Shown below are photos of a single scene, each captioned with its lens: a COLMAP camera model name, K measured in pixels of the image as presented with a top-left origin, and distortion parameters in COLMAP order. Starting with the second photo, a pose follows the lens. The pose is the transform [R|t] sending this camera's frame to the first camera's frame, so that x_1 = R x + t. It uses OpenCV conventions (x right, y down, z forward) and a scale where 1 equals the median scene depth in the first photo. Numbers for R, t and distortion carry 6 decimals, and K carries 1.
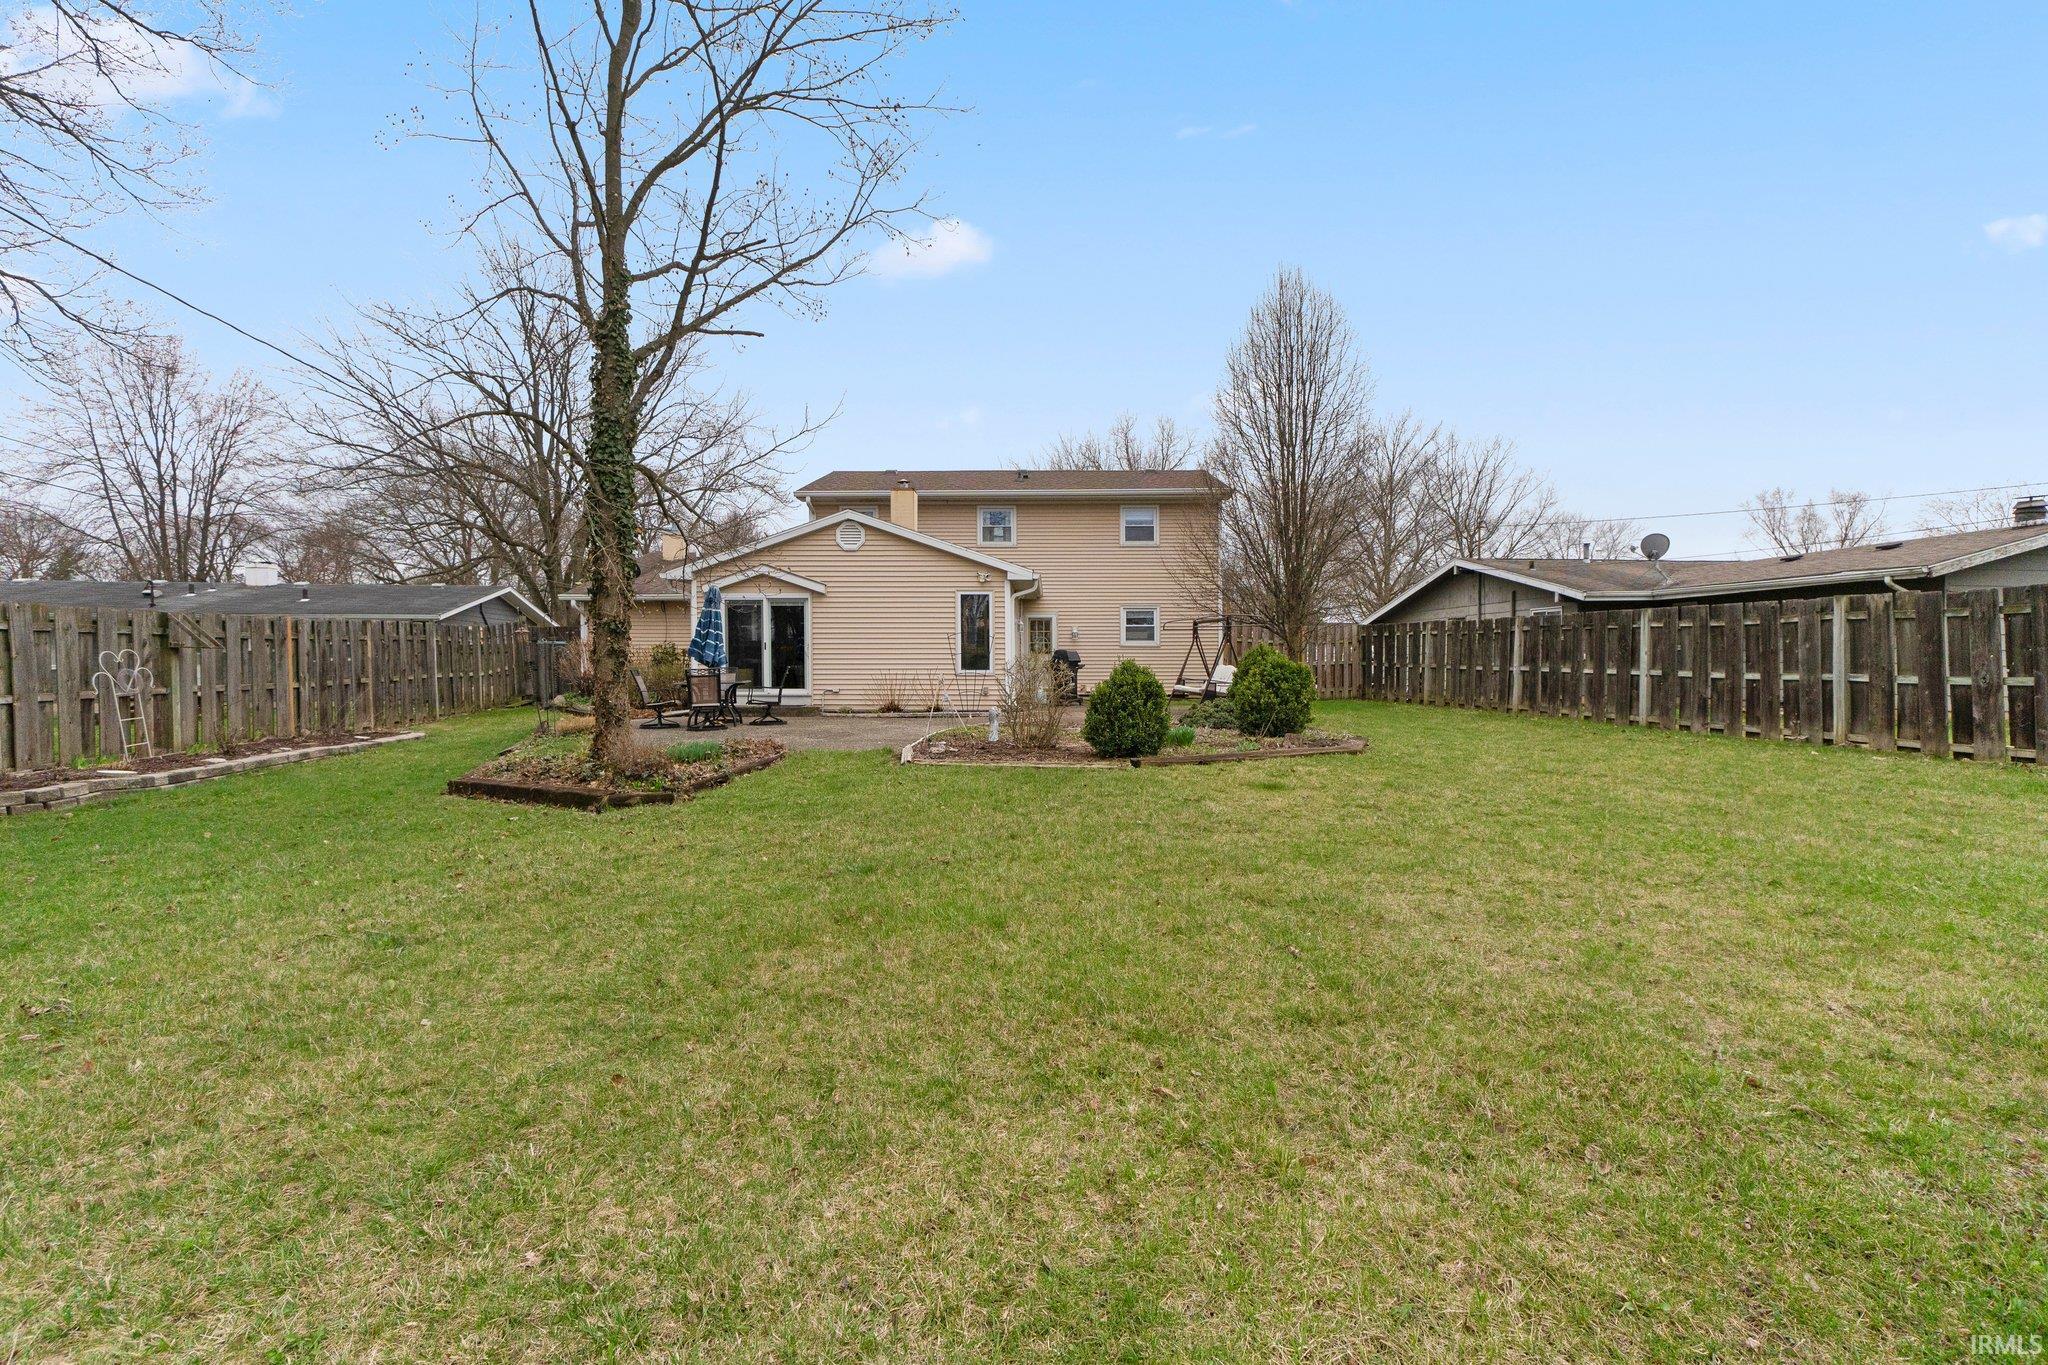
lens RADIAL K [[850.9, 0, 1019.6], [0, 850.9, 665.4], [0, 0, 1]] dist [-0.002048, -0.000200]
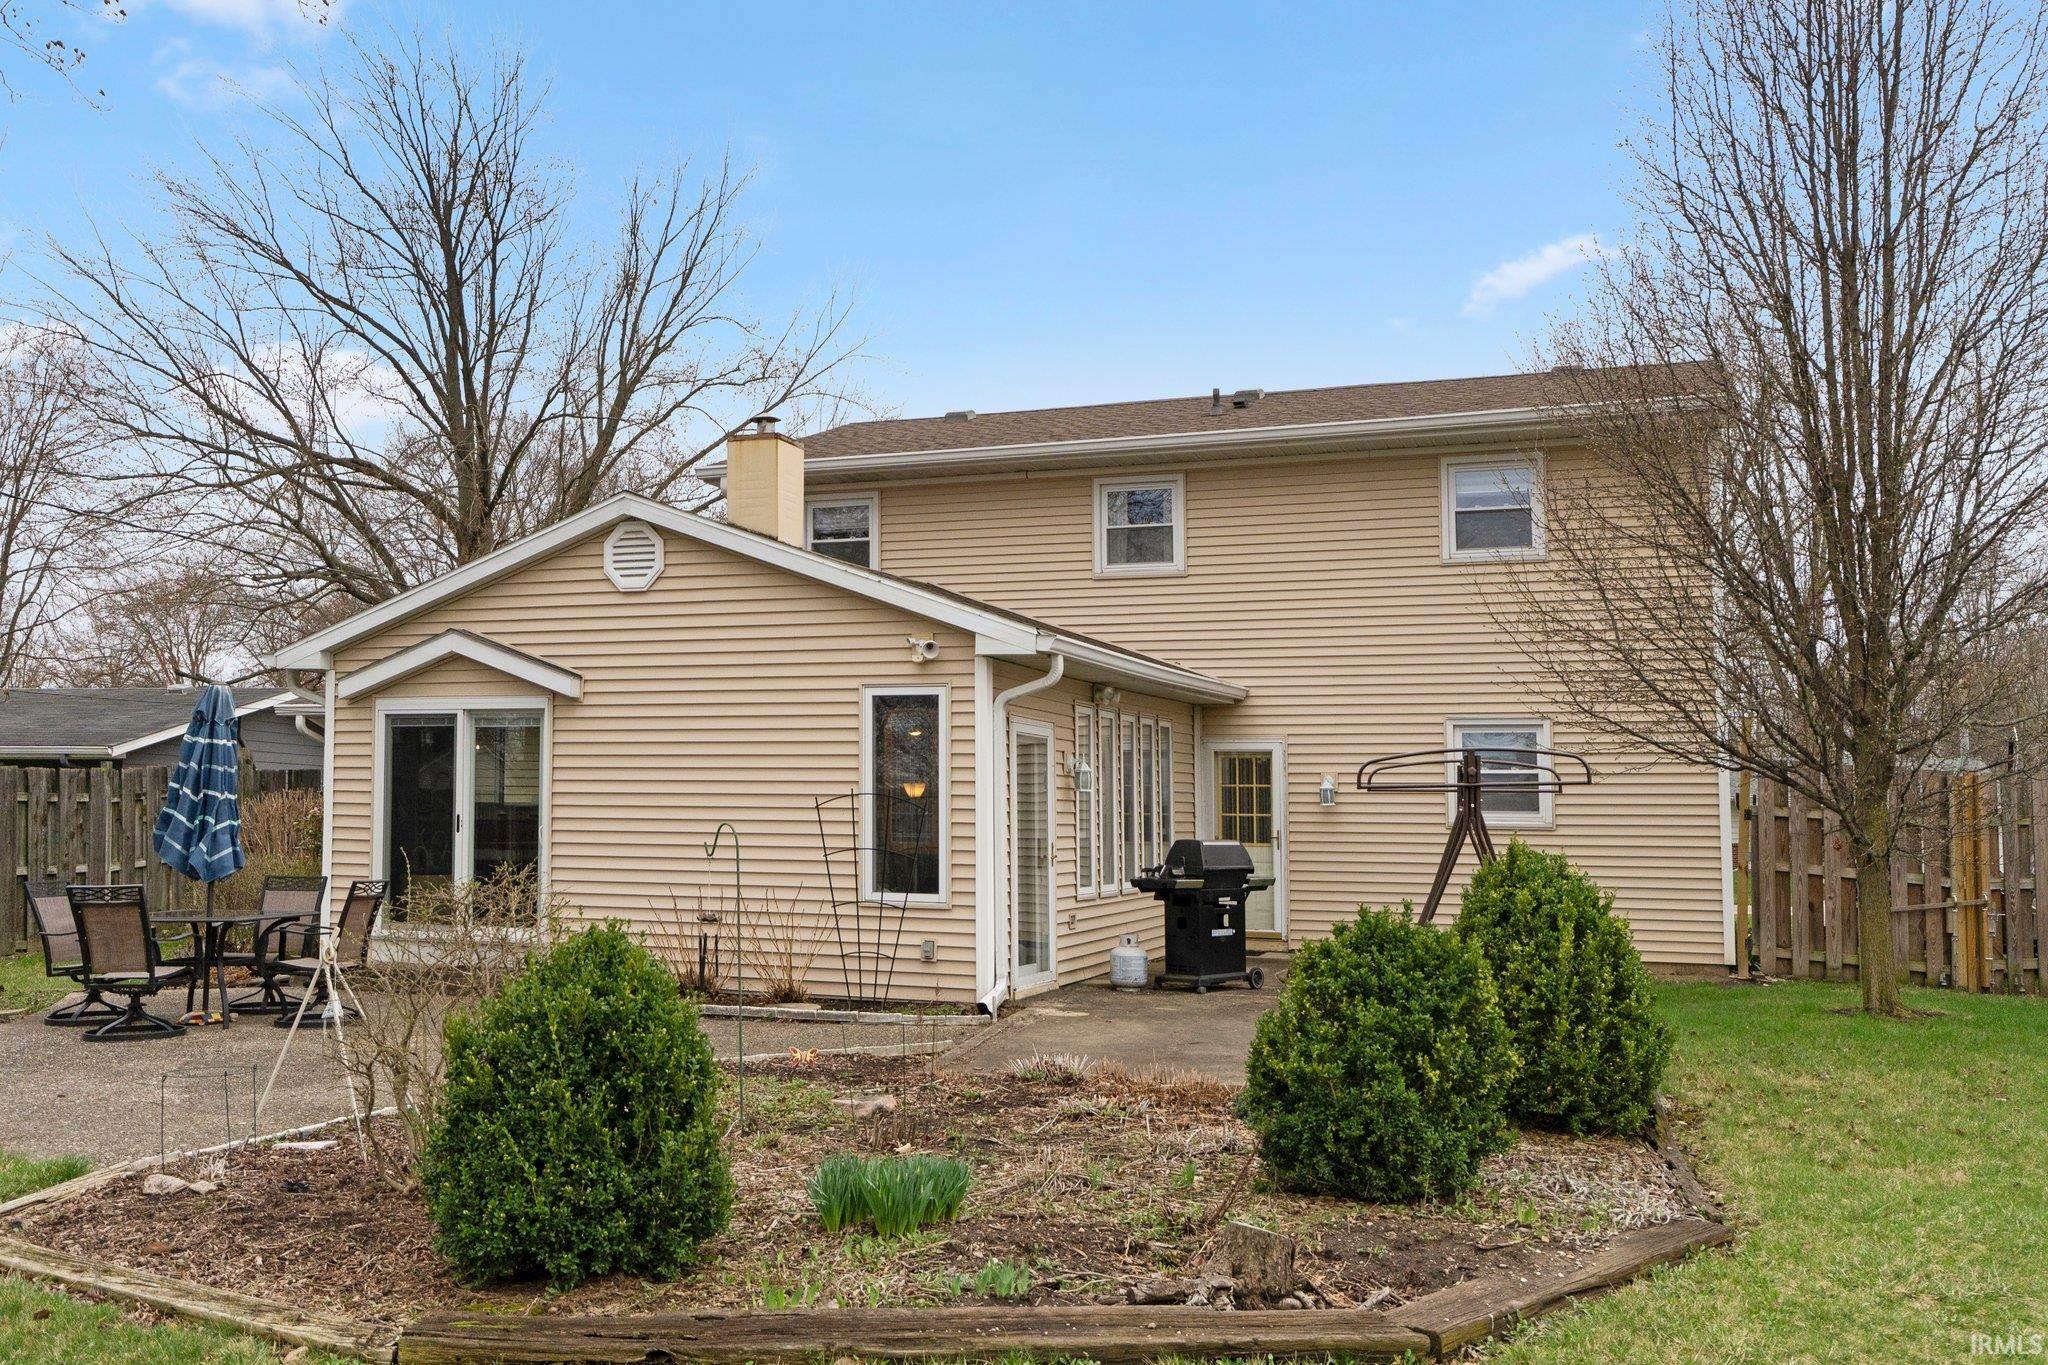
lens RADIAL K [[1766.2, 0, 1024.0], [0, 1766.2, 682.5], [0, 0, 1]] dist [0.002906, -0.000730]
pose [[0.953303, -0.015107, -0.301636, 0.229096], [-0.011880, 0.996099, -0.087436, -0.019504], [0.301780, 0.086937, 0.949405, 0.249858]]
